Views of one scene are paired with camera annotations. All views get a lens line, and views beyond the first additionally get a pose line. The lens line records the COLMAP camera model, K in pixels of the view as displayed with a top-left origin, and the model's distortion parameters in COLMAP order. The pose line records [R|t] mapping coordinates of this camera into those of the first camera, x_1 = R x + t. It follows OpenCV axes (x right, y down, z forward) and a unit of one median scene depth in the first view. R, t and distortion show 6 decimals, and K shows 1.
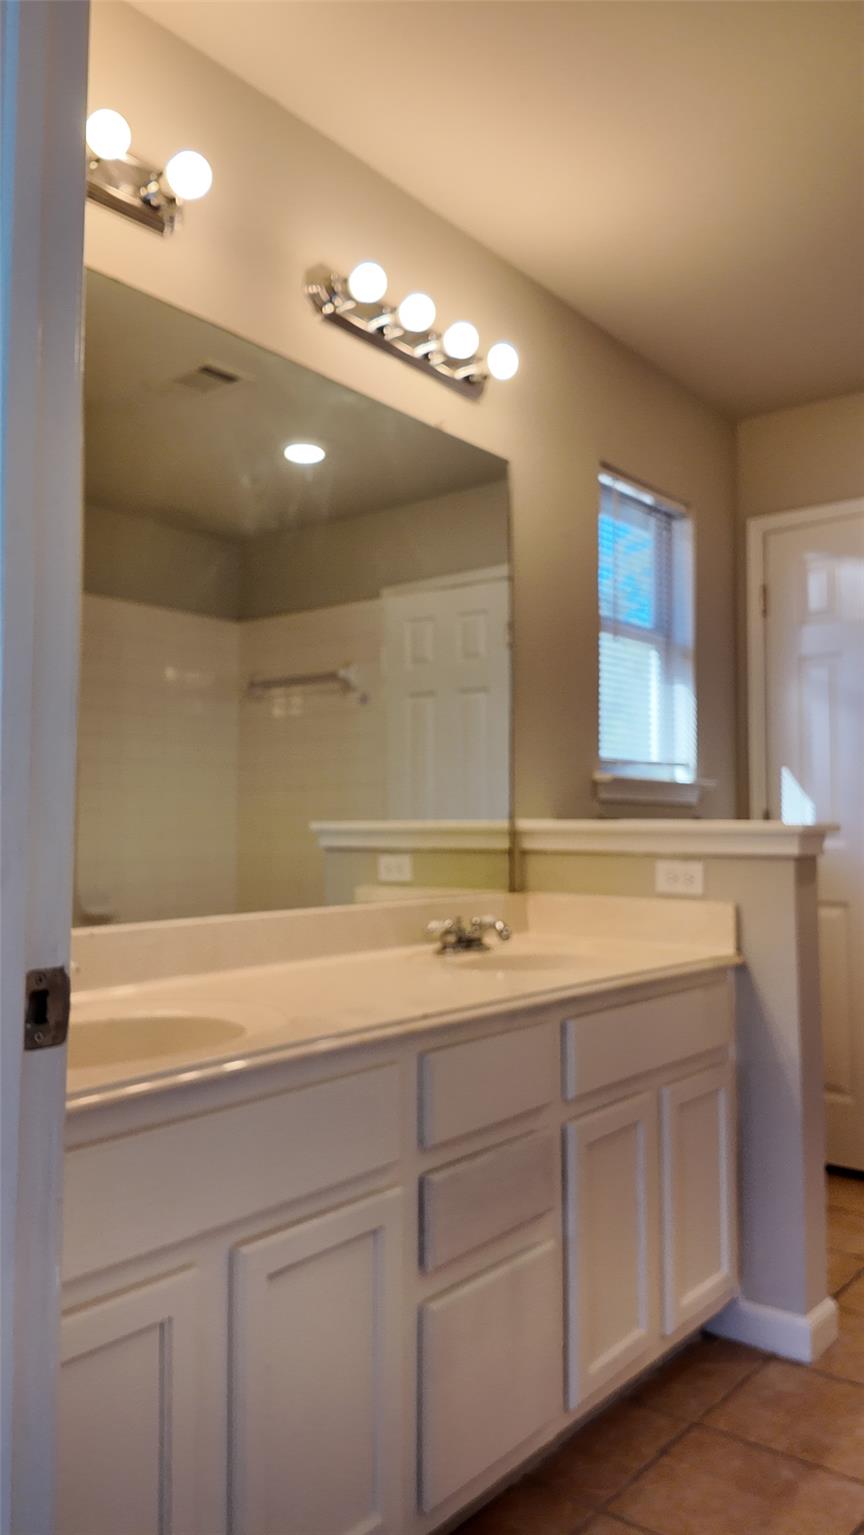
lens RADIAL K [[1155.3, 0, 436.7], [0, 1155.3, 763.9], [0, 0, 1]] dist [0.106111, -0.119864]
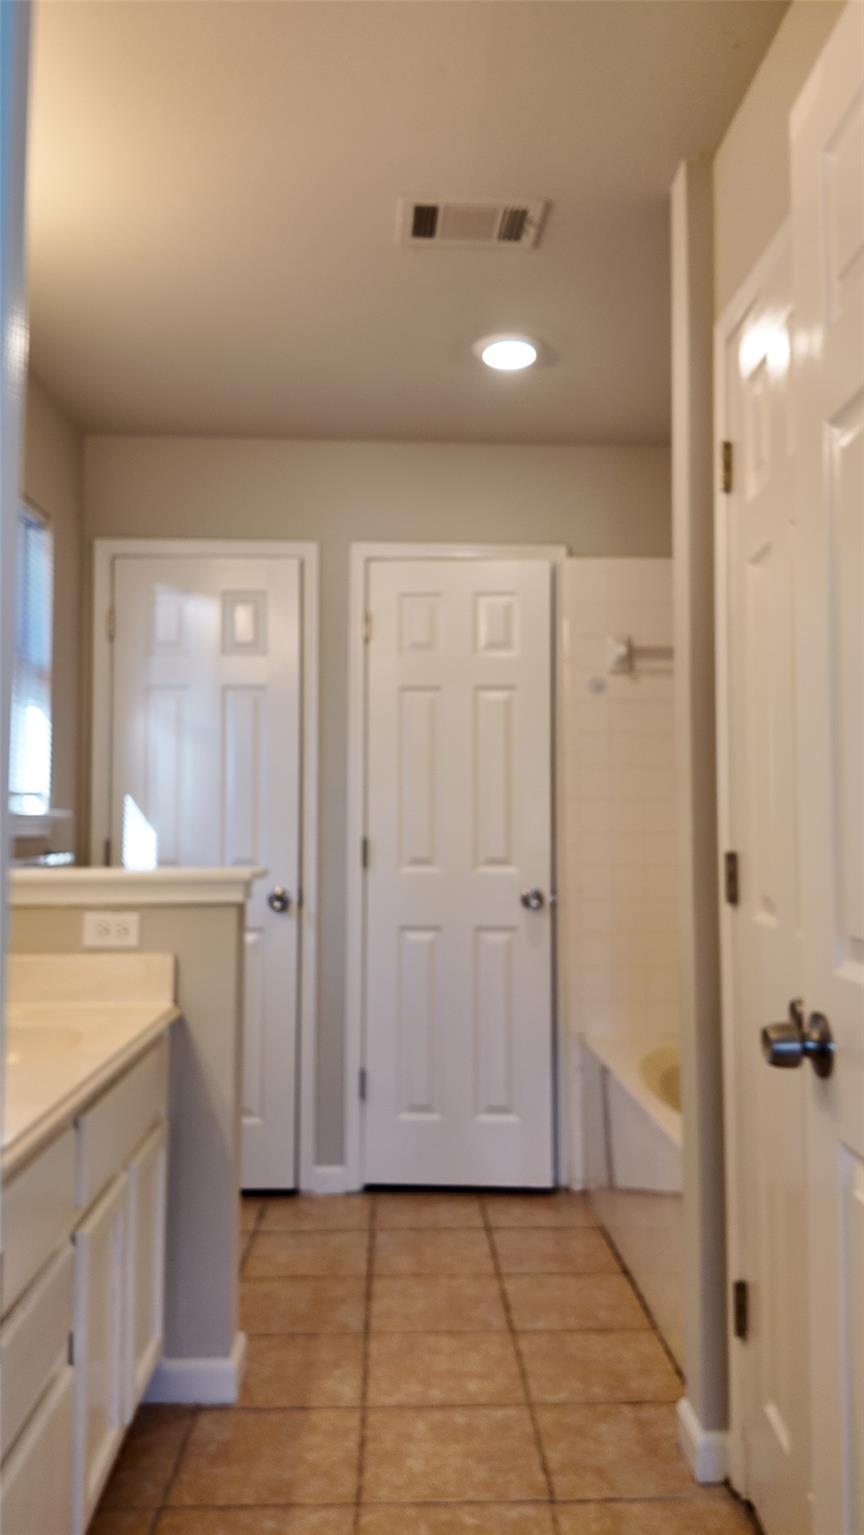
lens RADIAL K [[1155.3, 0, 434.0], [0, 1155.3, 767.2], [0, 0, 1]] dist [0.106111, -0.119864]
pose [[0.759454, 0.027458, 0.649981, -0.212255], [-0.034641, 0.999398, -0.001744, -0.041612], [-0.649638, -0.021192, 0.759949, 0.114865]]
